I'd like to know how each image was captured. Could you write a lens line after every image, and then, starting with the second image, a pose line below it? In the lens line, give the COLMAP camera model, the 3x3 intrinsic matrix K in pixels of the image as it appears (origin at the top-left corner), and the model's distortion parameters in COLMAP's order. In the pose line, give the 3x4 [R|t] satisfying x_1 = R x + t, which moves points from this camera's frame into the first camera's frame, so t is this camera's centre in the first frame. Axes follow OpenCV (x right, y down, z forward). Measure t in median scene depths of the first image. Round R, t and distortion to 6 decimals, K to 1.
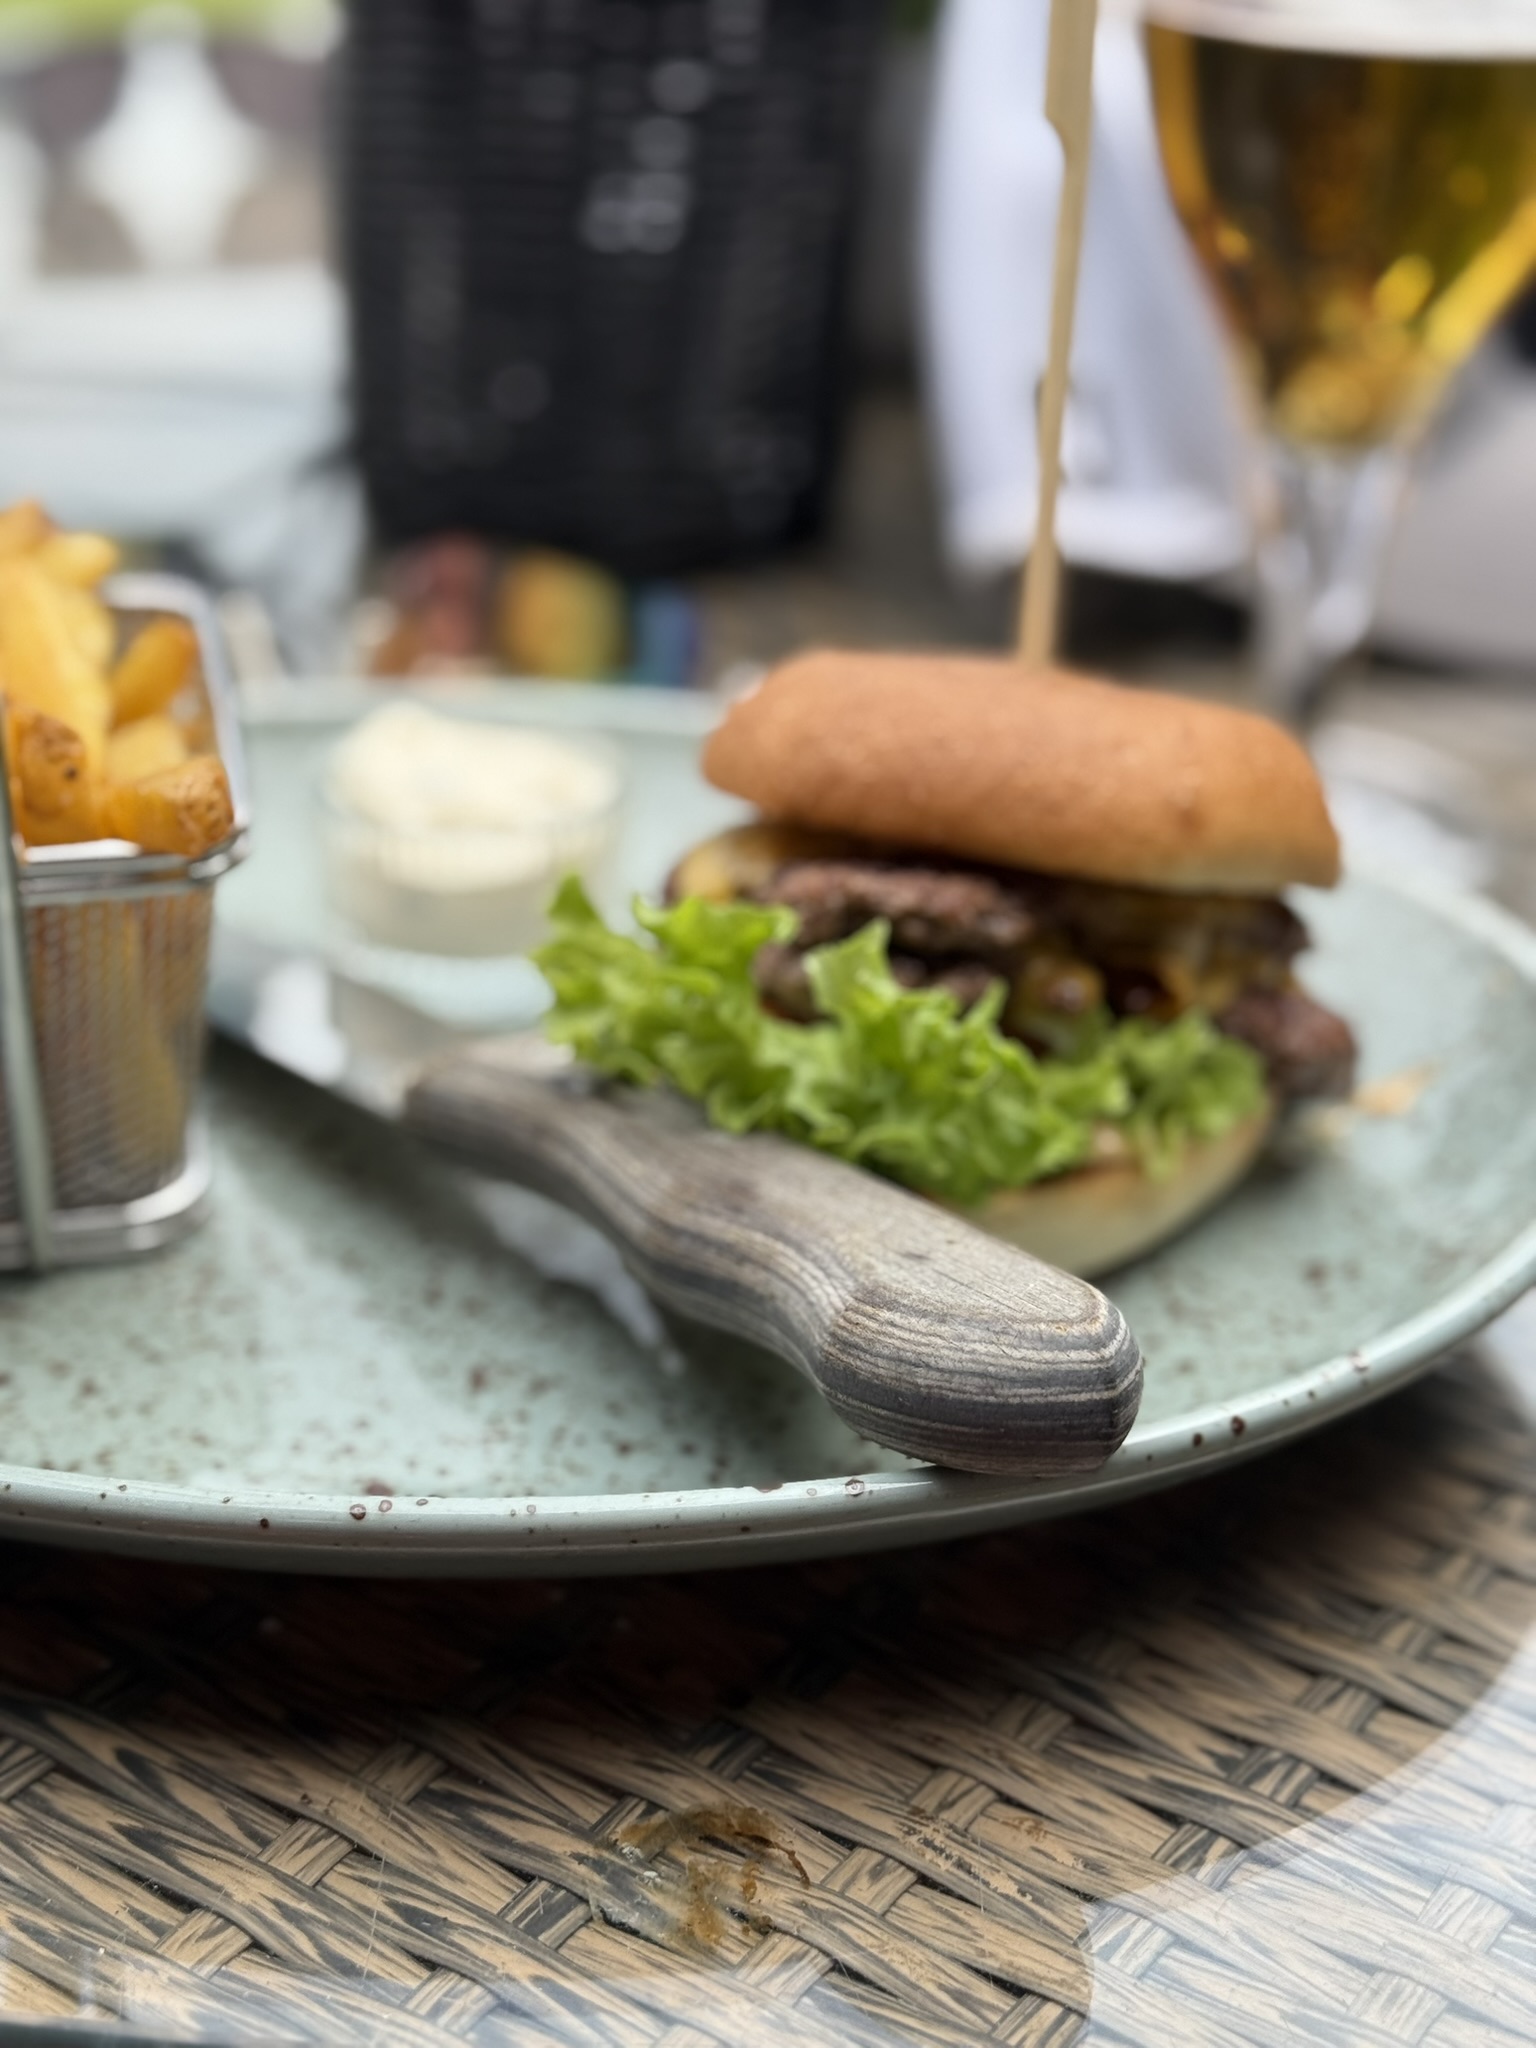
lens RADIAL K [[2841.2, 0, 840.9], [0, 2841.2, 1025.1], [0, 0, 1]] dist [0.027260, 0.017122]
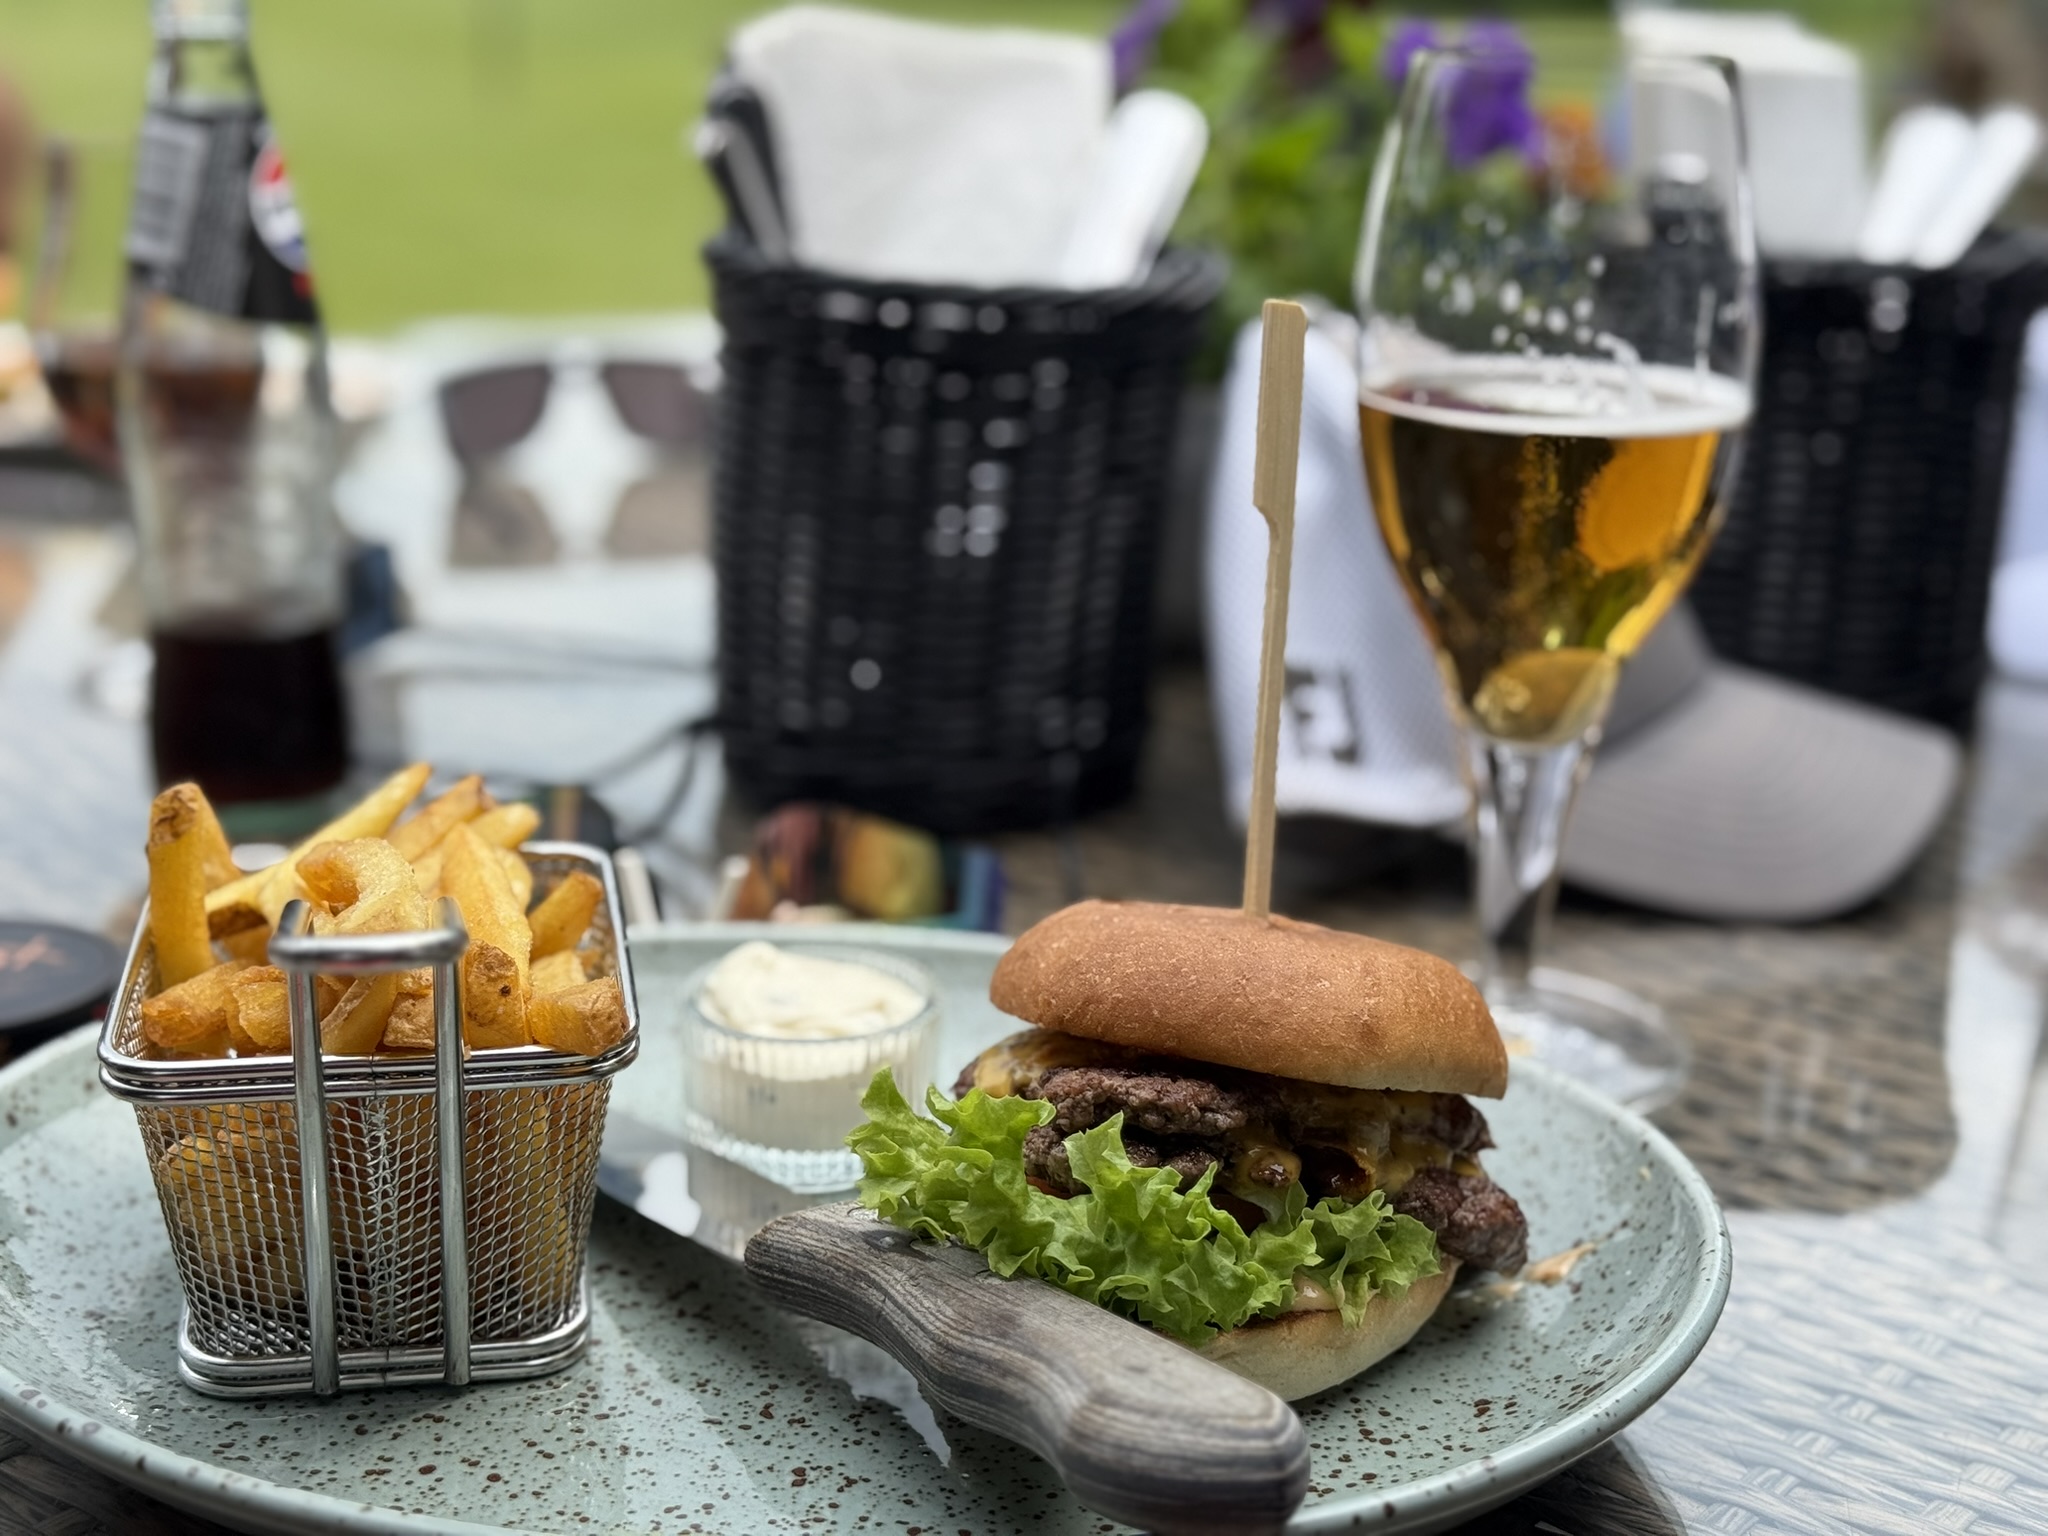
lens RADIAL K [[2841.2, 0, 1024.0], [0, 2841.2, 768.0], [0, 0, 1]] dist [0.027260, 0.017122]
pose [[0.998081, 0.003867, -0.061800, 0.046974], [-0.014260, 0.985576, -0.168634, 0.026920], [0.060257, 0.169192, 0.983739, -0.281050]]
